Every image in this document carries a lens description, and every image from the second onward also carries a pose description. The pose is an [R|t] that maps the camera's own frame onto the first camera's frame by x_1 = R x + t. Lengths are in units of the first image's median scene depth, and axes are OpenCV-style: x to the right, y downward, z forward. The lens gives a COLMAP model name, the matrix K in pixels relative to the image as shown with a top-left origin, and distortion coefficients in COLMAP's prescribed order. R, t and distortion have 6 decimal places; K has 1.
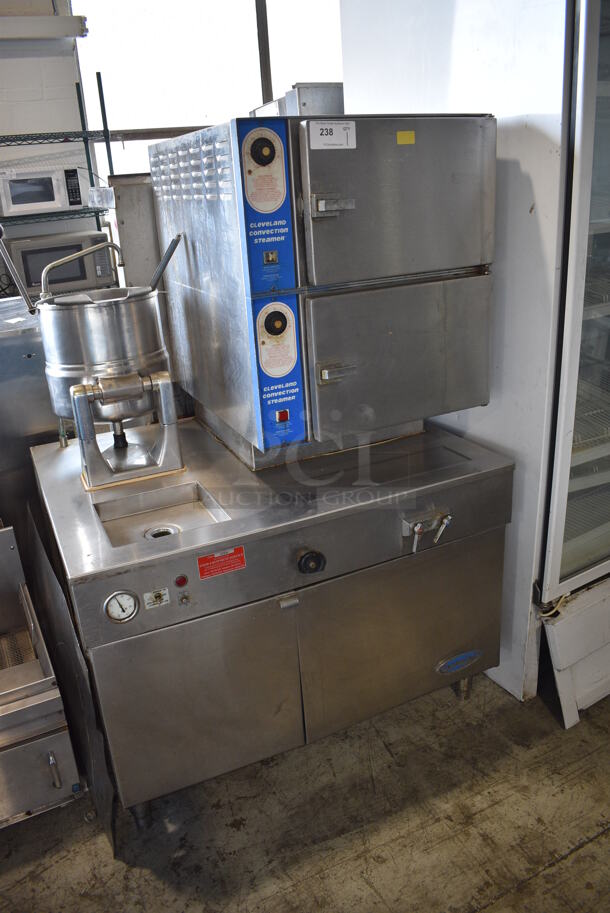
lens RADIAL K [[704.2, 0, 306.5], [0, 704.2, 454.5], [0, 0, 1]] dist [-0.096626, 0.016798]
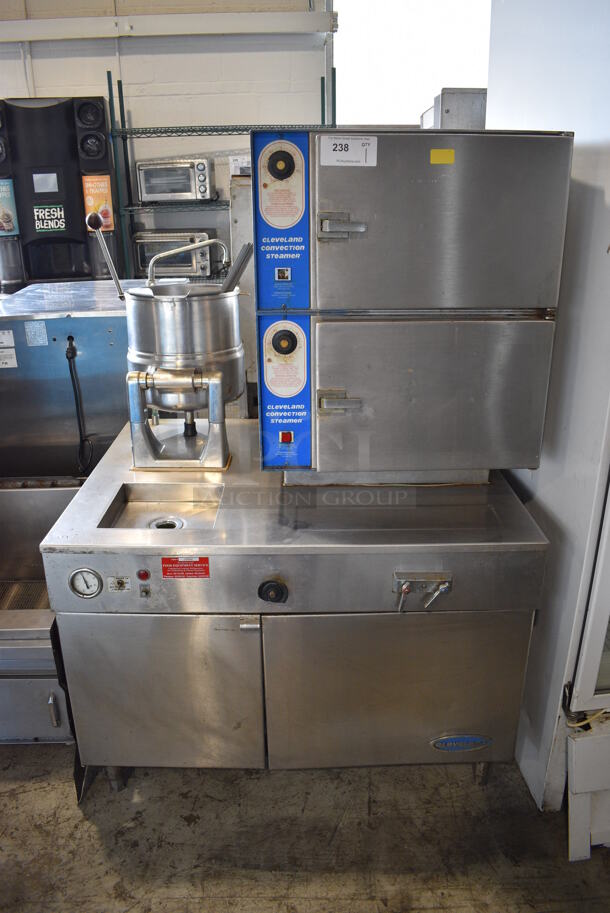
lens RADIAL K [[704.2, 0, 307.9], [0, 704.2, 454.0], [0, 0, 1]] dist [-0.096626, 0.016798]
pose [[0.907950, 0.200272, -0.368127, 0.328772], [-0.196661, 0.979309, 0.047728, -0.078111], [0.370069, 0.029061, 0.928550, 0.103337]]
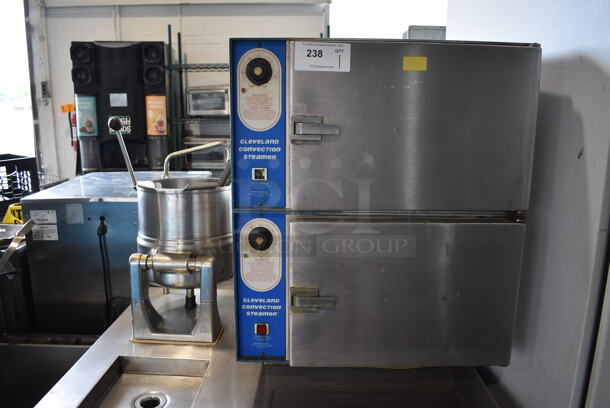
lens RADIAL K [[470.5, 0, 306.0], [0, 470.5, 204.3], [0, 0, 1]] dist [-0.096626, 0.016798]
pose [[0.897129, 0.152925, -0.414455, 0.249390], [-0.219850, 0.968297, -0.118607, -0.149669], [0.383178, 0.197524, 0.902308, 0.364809]]
